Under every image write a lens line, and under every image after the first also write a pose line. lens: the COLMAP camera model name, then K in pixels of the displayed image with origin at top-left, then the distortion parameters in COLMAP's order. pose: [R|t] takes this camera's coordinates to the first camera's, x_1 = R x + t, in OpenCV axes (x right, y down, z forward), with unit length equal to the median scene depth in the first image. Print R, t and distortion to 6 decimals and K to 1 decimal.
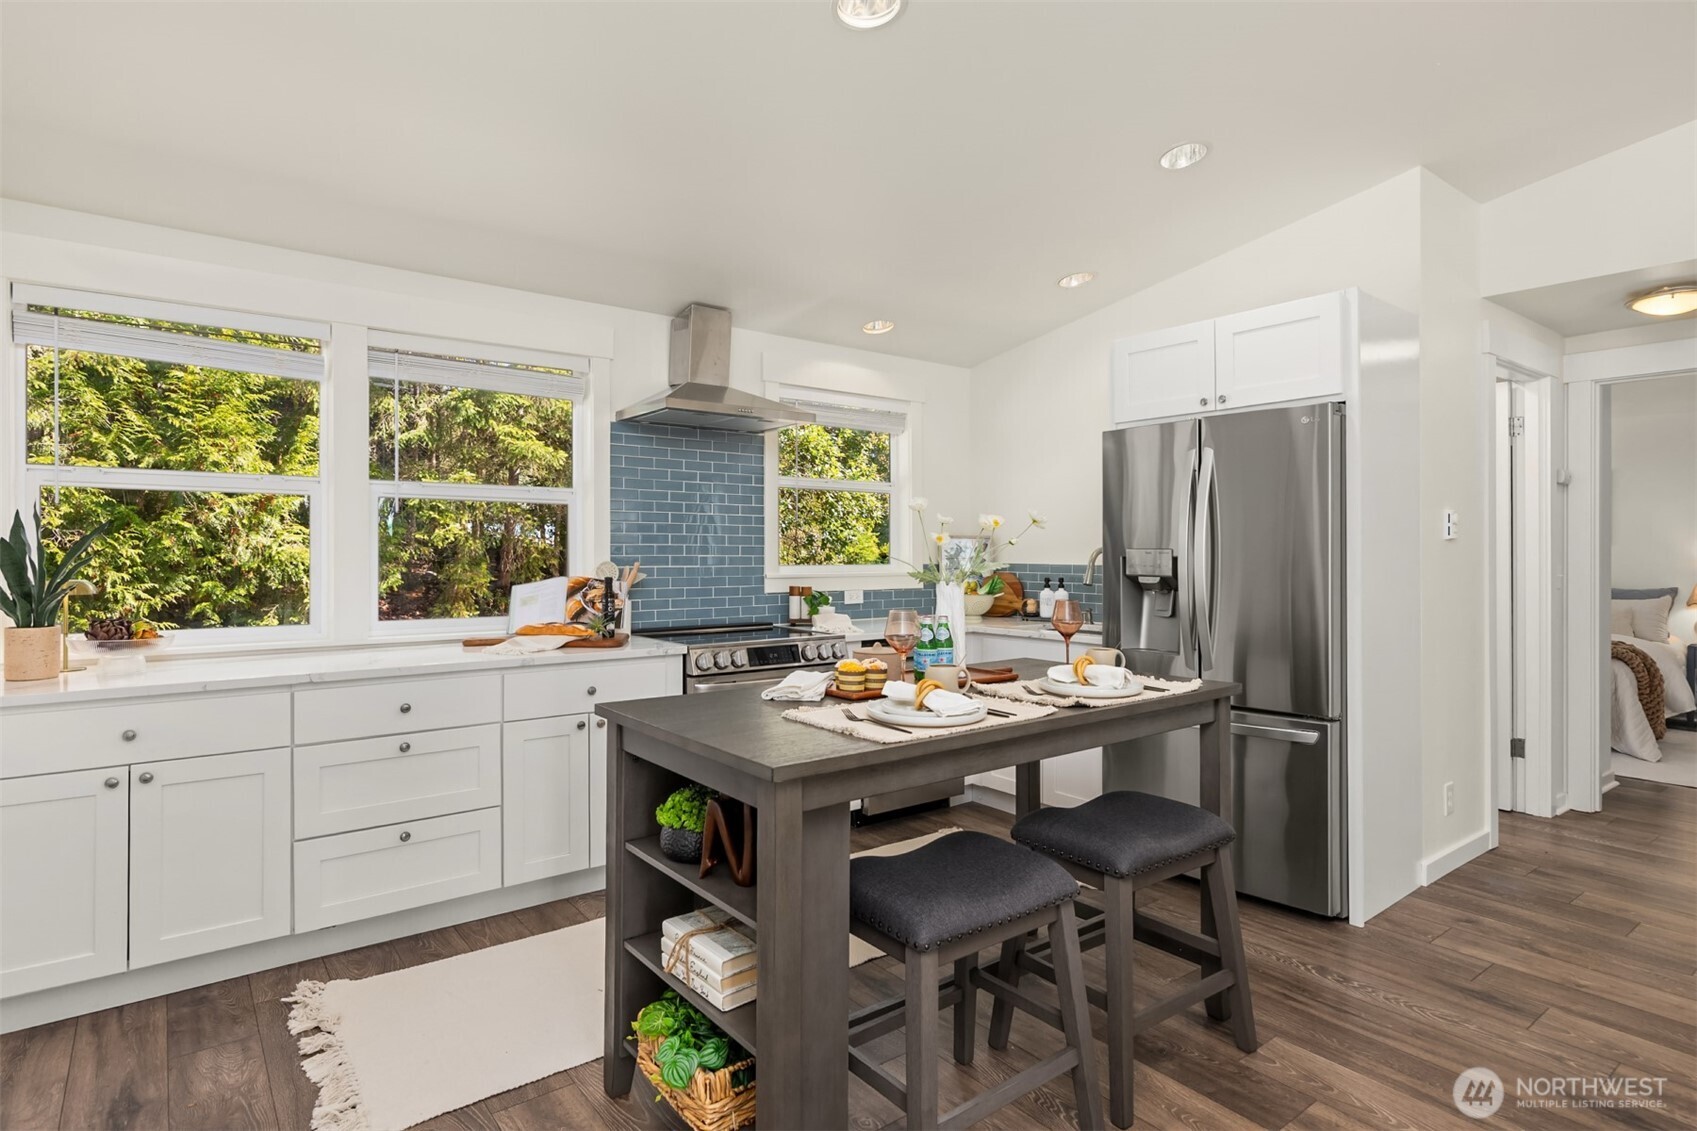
lens RADIAL K [[912.5, 0, 850.4], [0, 912.5, 553.6], [0, 0, 1]] dist [0.000188, -0.000433]
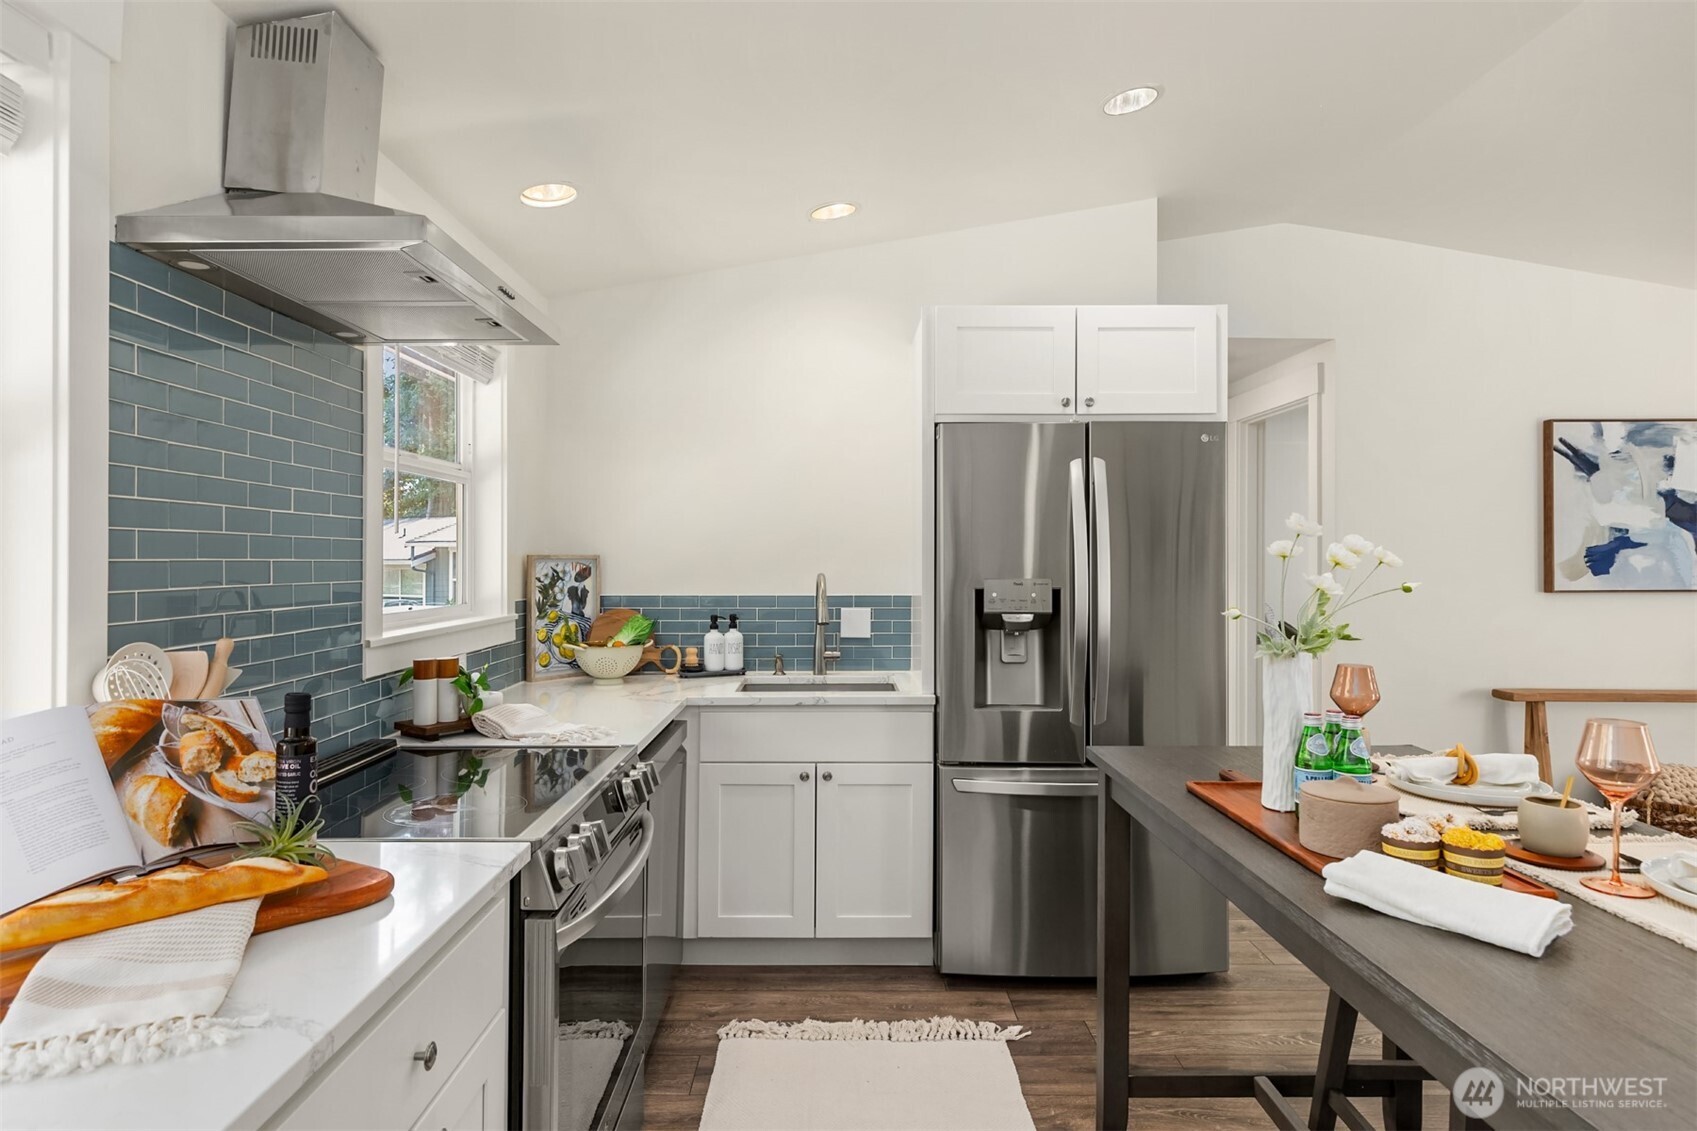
lens RADIAL K [[951.0, 0, 851.5], [0, 951.0, 553.1], [0, 0, 1]] dist [0.001697, 0.000236]
pose [[0.612013, 0.001803, 0.790845, -0.345733], [0.003965, 0.999978, -0.005348, -0.019945], [-0.790837, 0.006409, 0.611993, 0.509045]]
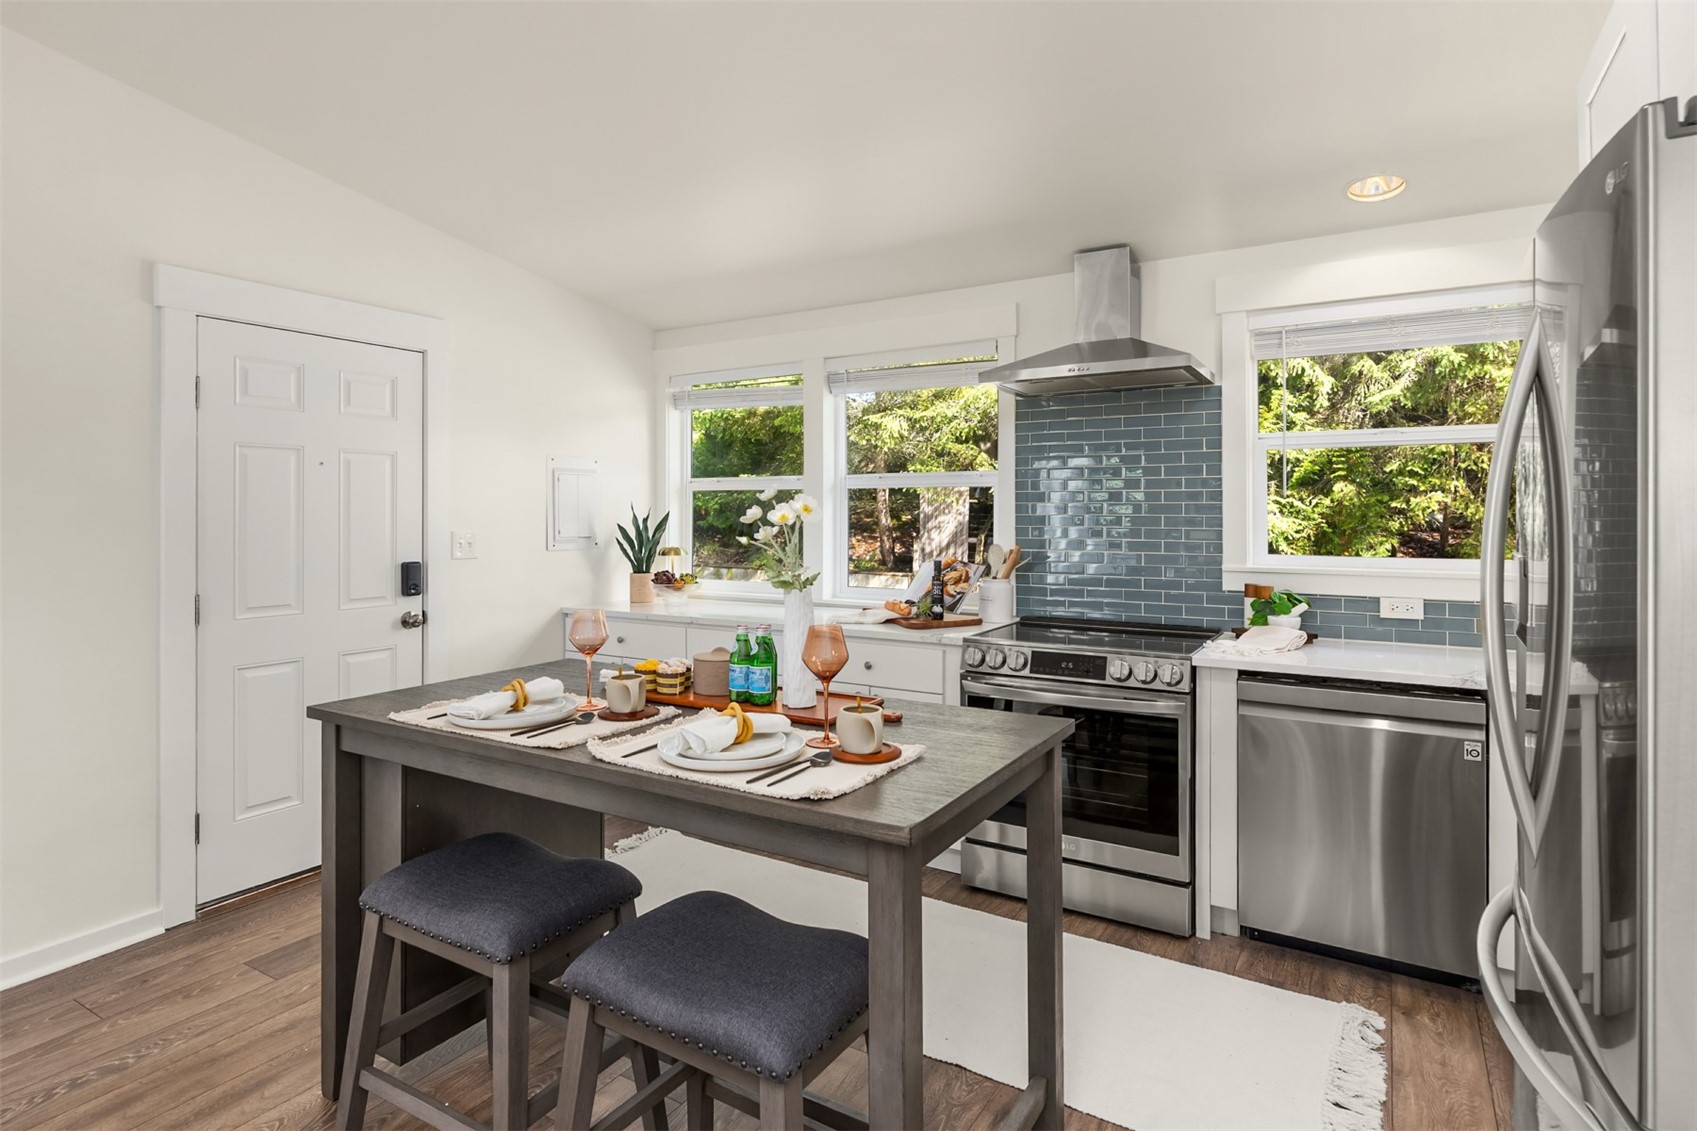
lens RADIAL K [[872.4, 0, 903.3], [0, 872.4, 522.9], [0, 0, 1]] dist [0.004018, 0.000233]
pose [[0.366226, 0.010182, -0.930470, 0.510247], [-0.002429, 0.999947, 0.009986, -0.020640], [0.930523, -0.001397, 0.366231, 0.497363]]
